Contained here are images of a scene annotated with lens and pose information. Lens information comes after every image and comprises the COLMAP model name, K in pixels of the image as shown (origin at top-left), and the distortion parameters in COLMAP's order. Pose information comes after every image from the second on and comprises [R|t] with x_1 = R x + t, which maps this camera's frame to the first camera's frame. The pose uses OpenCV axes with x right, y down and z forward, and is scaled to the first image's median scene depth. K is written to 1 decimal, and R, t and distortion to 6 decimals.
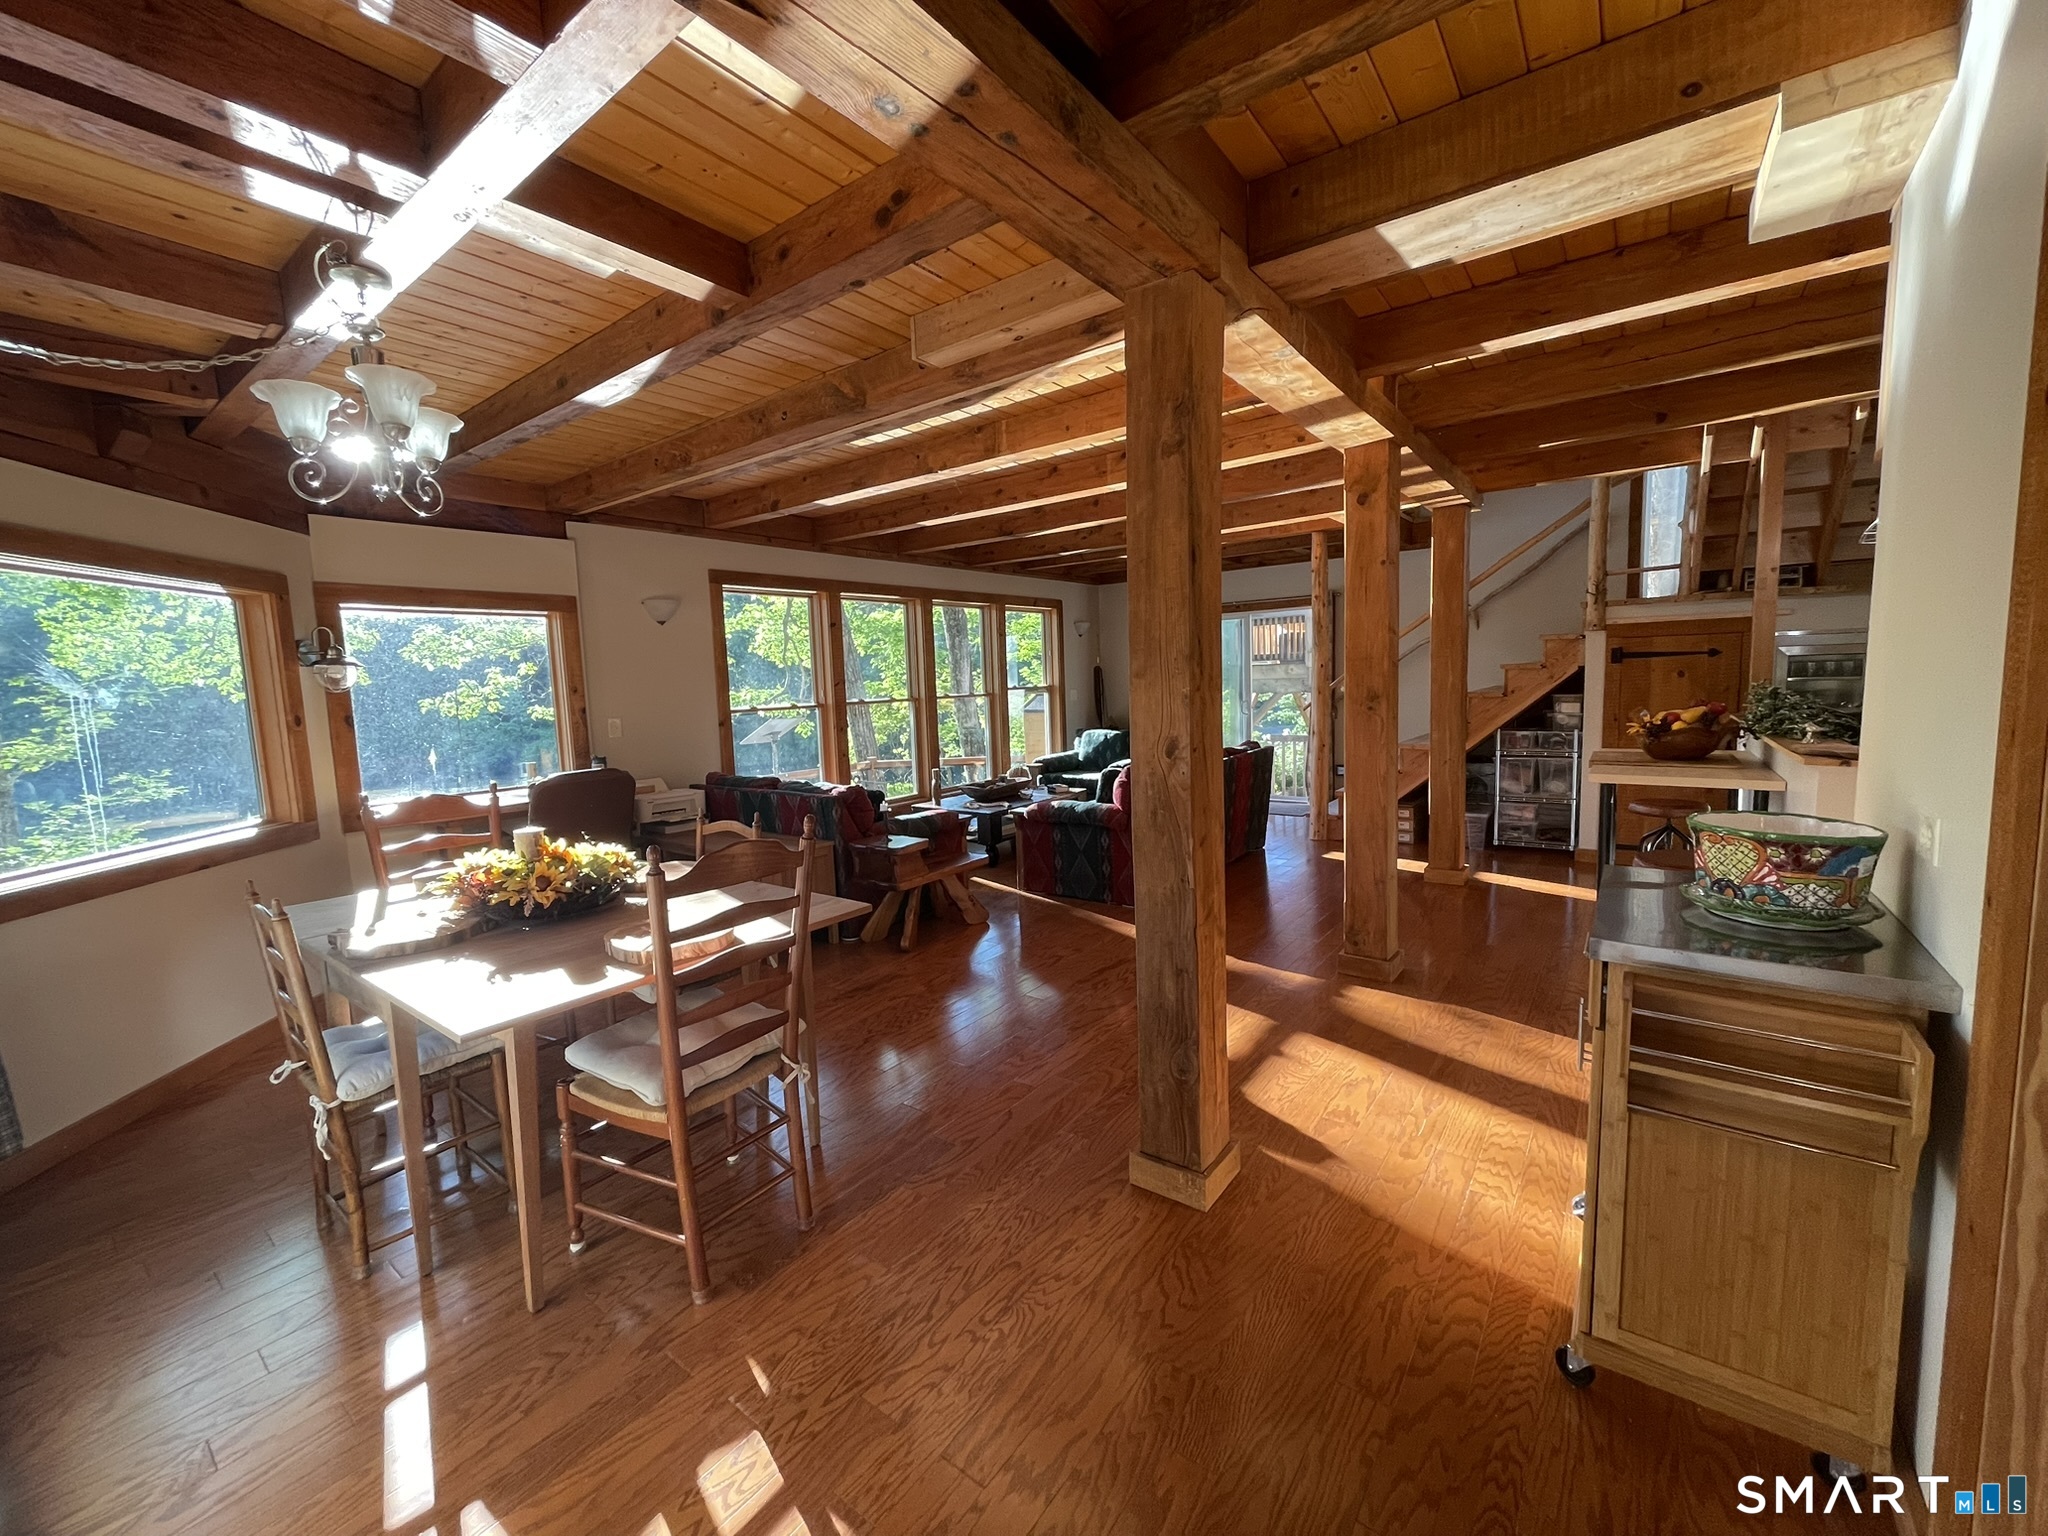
lens RADIAL K [[821.8, 0, 1025.2], [0, 821.8, 761.9], [0, 0, 1]] dist [-0.002330, -0.000225]
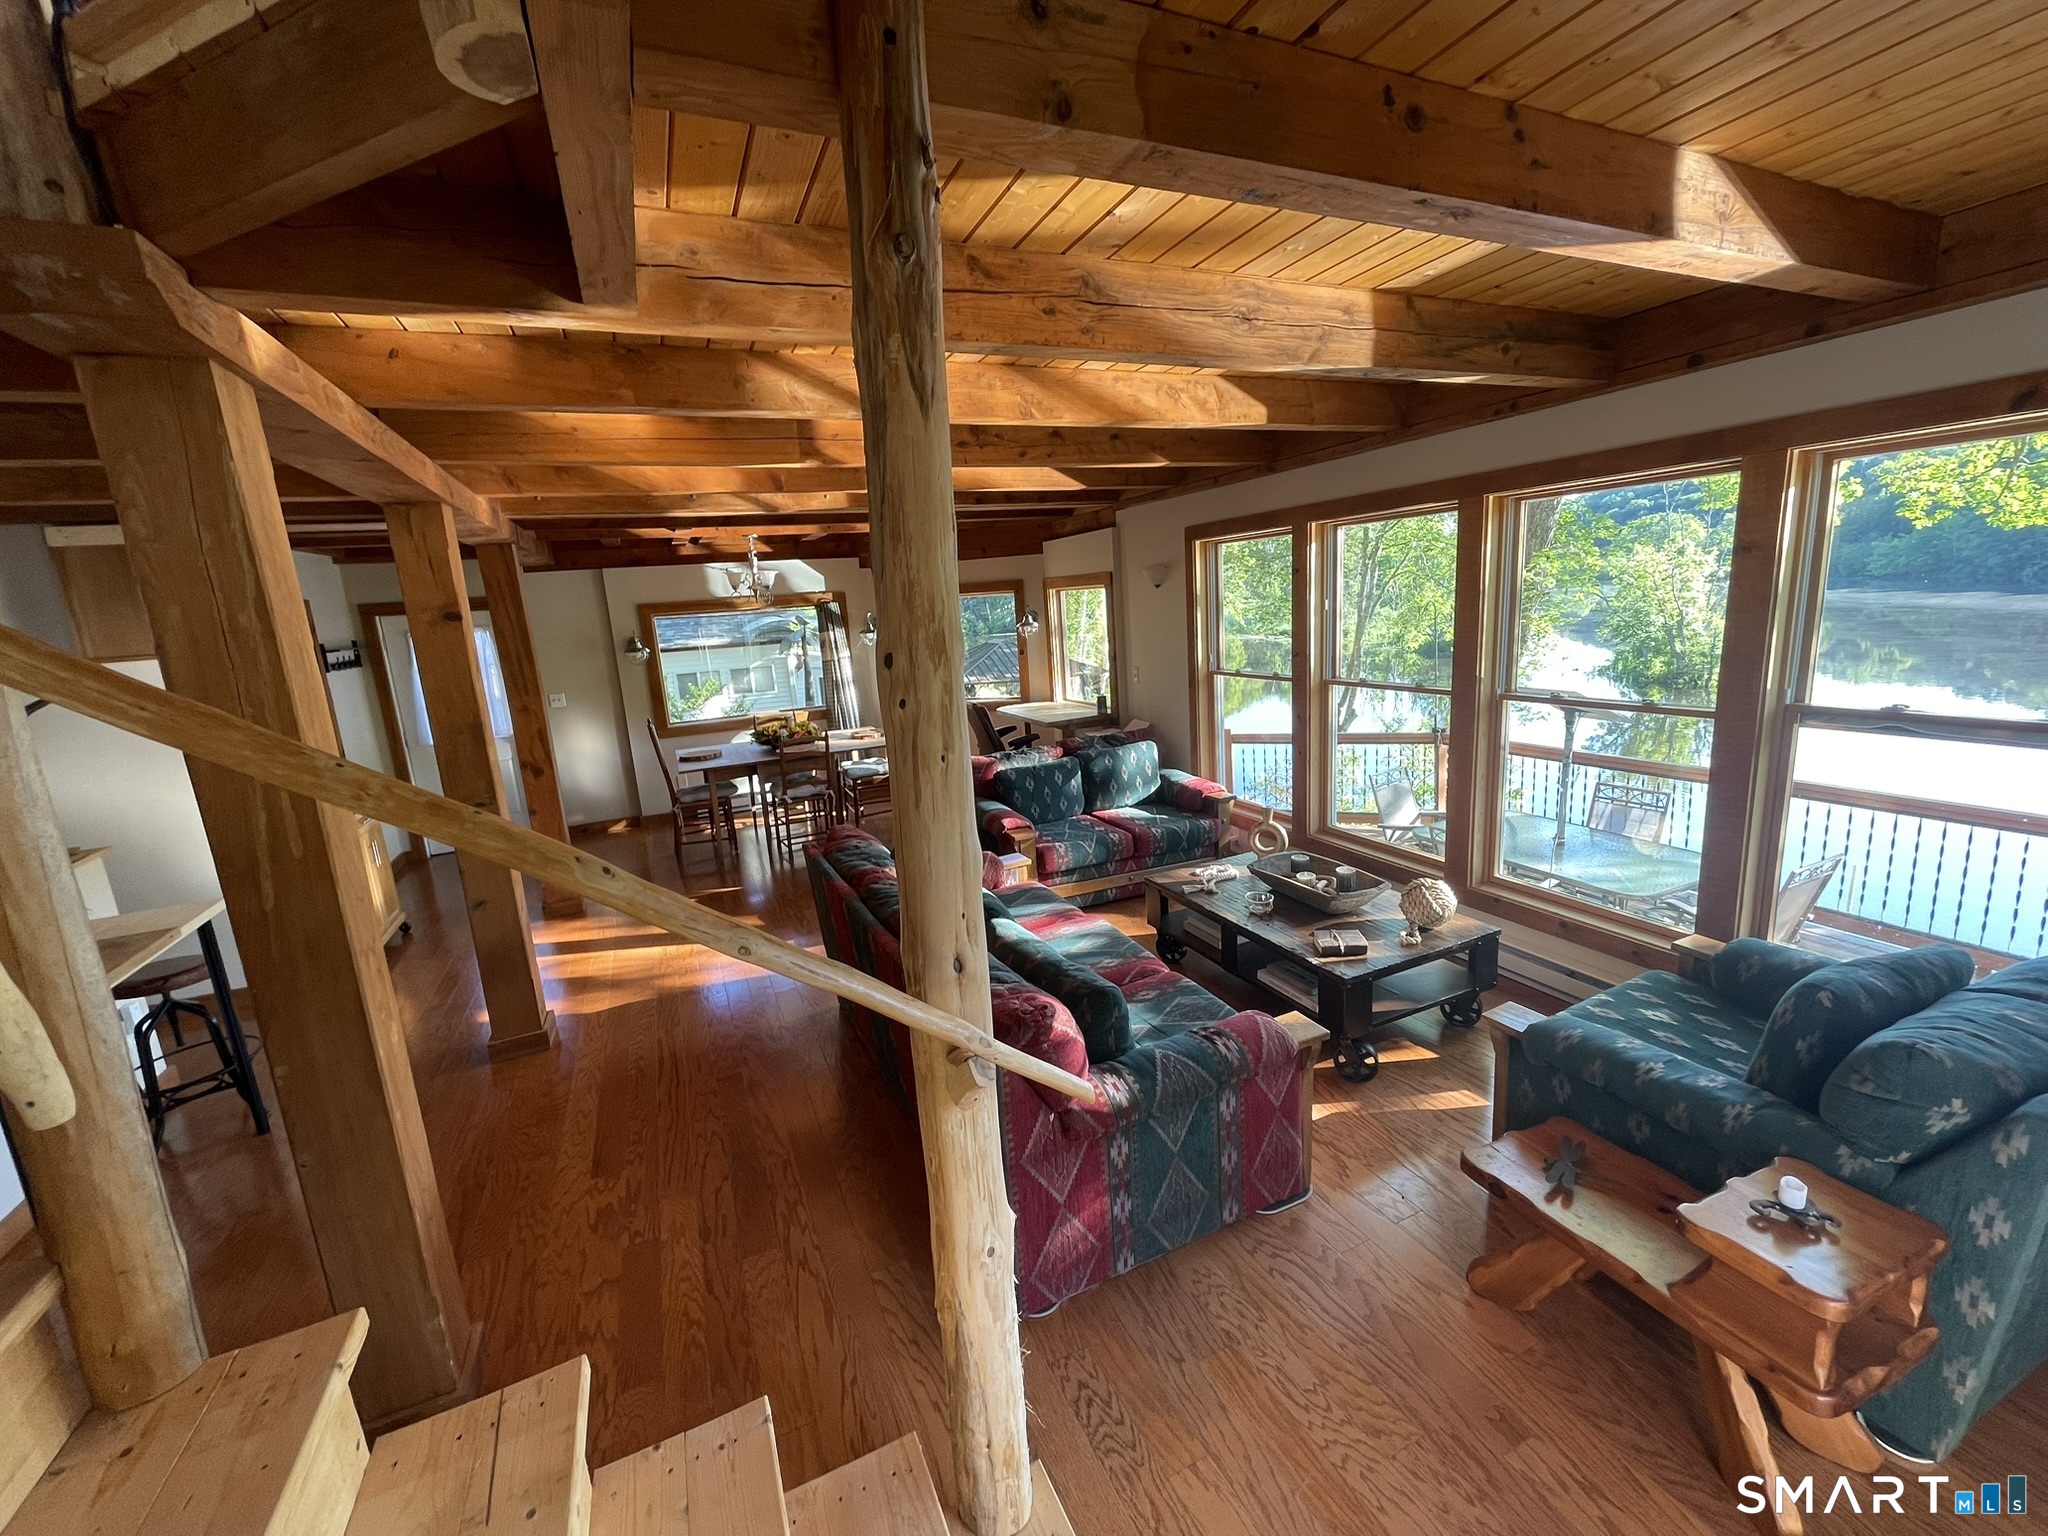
lens RADIAL K [[822.4, 0, 1026.3], [0, 822.4, 765.1], [0, 0, 1]] dist [-0.002794, -0.000080]
pose [[-0.480693, 0.242909, -0.842573, 0.604350], [-0.005738, 0.959975, 0.280029, -0.237533], [0.876870, 0.139443, -0.460059, 1.337622]]
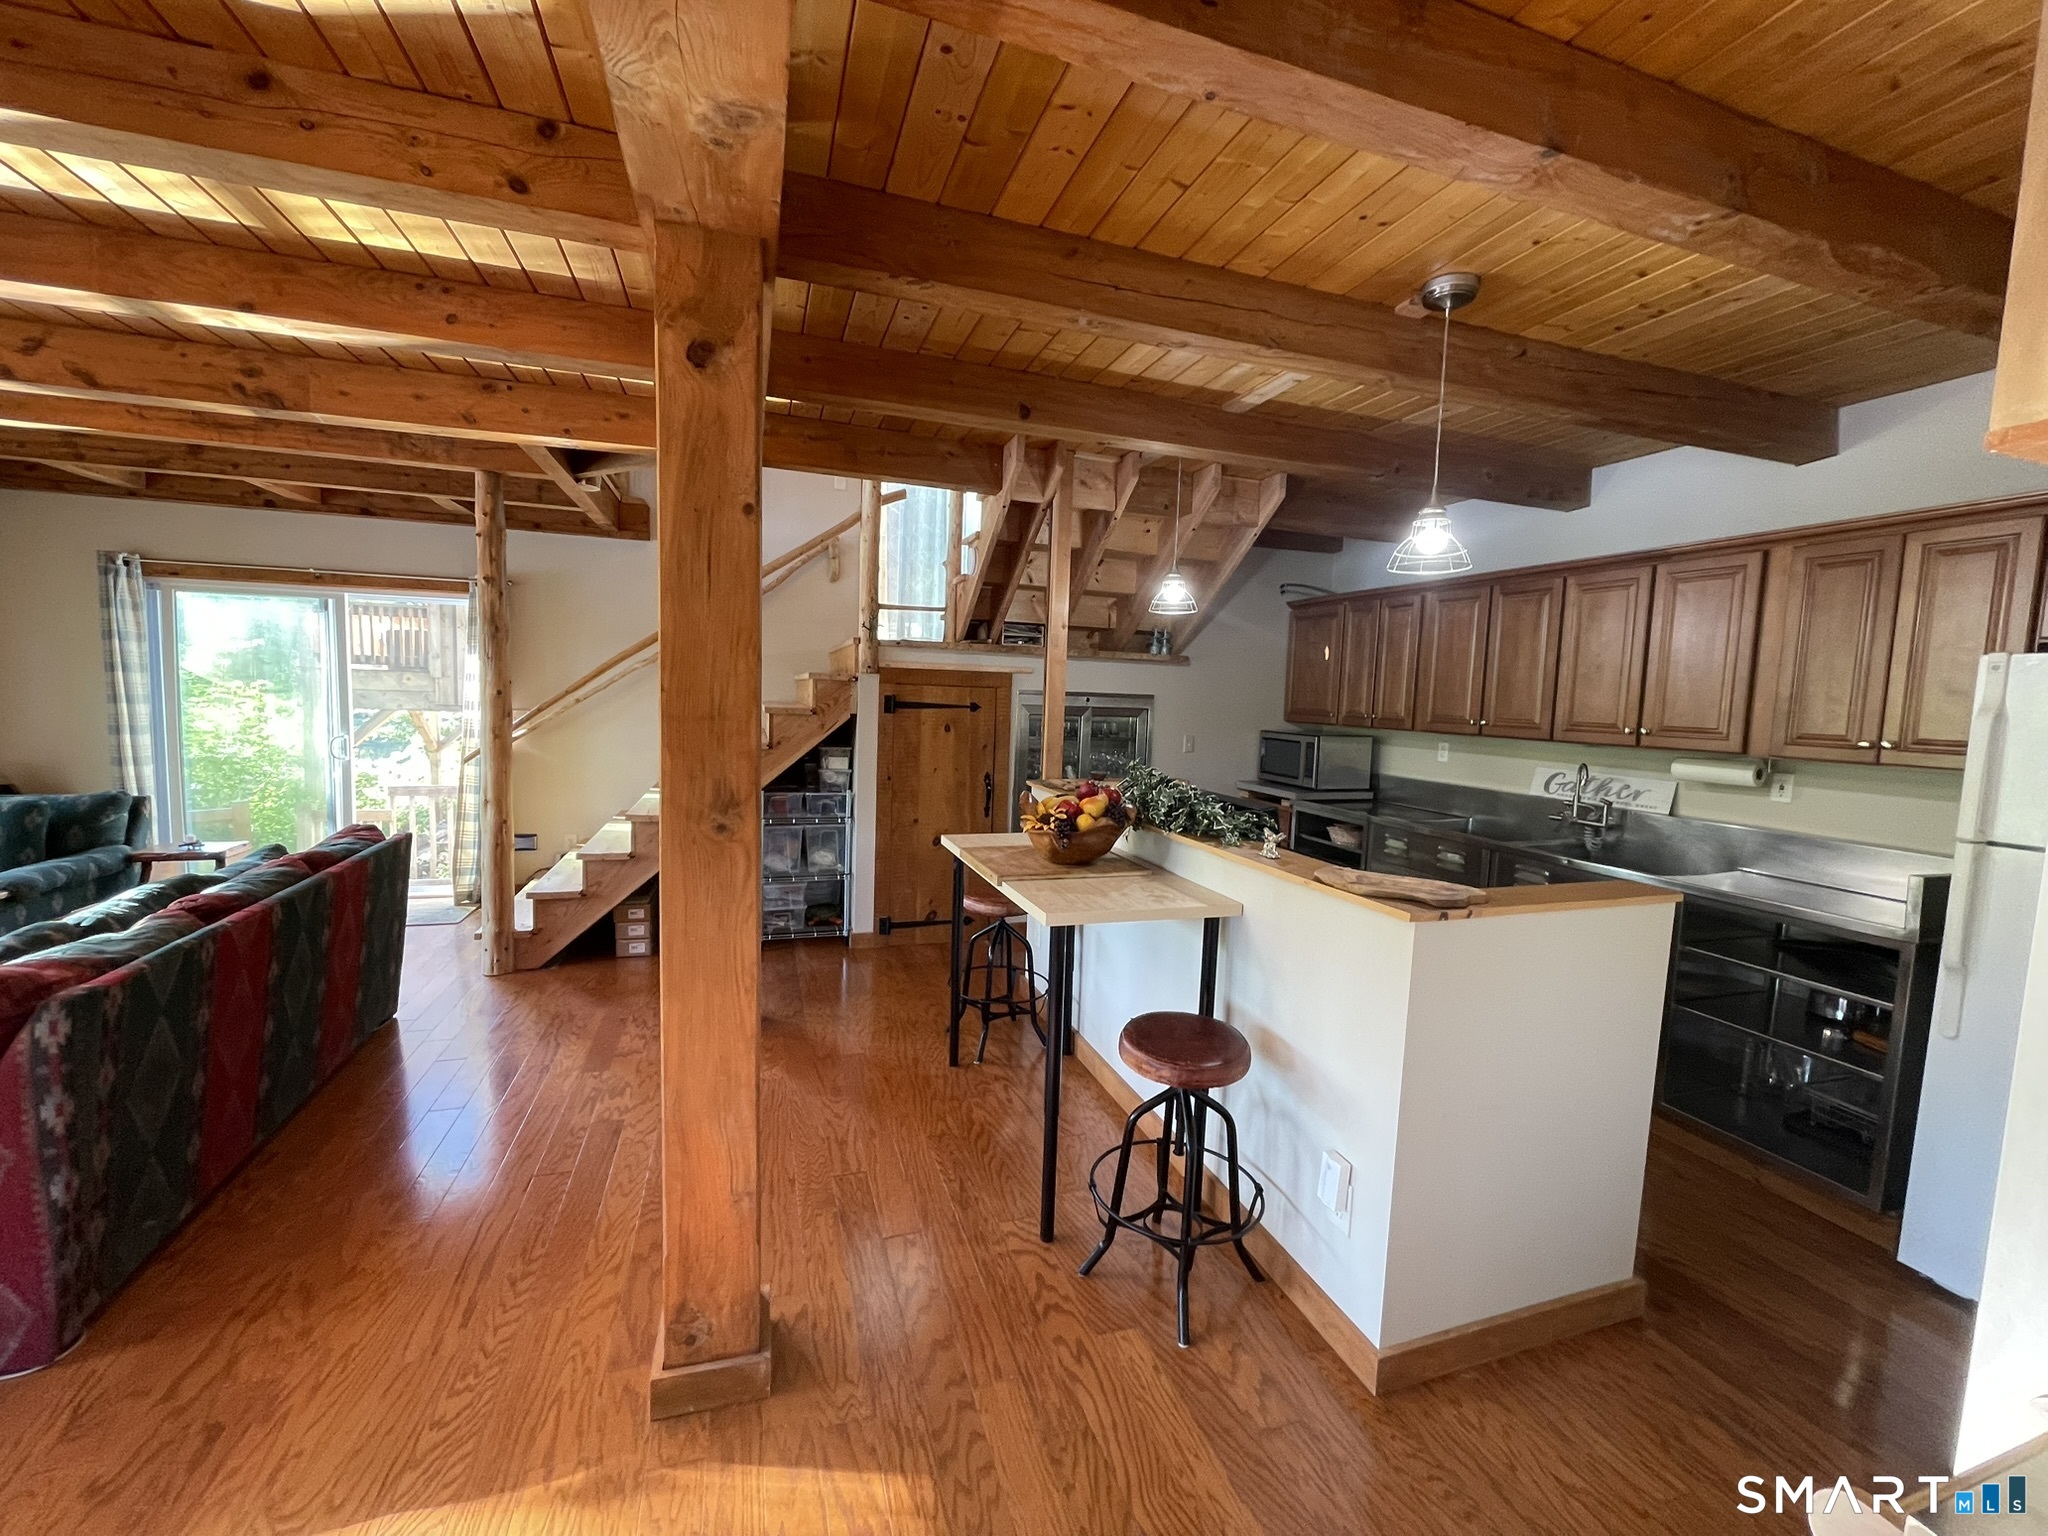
lens RADIAL K [[821.8, 0, 1025.2], [0, 821.8, 761.9], [0, 0, 1]] dist [-0.002330, -0.000225]
pose [[0.566798, -0.014985, 0.823721, 0.094727], [0.029867, 0.999551, -0.002367, -0.063084], [-0.823315, 0.025943, 0.566991, 0.398431]]
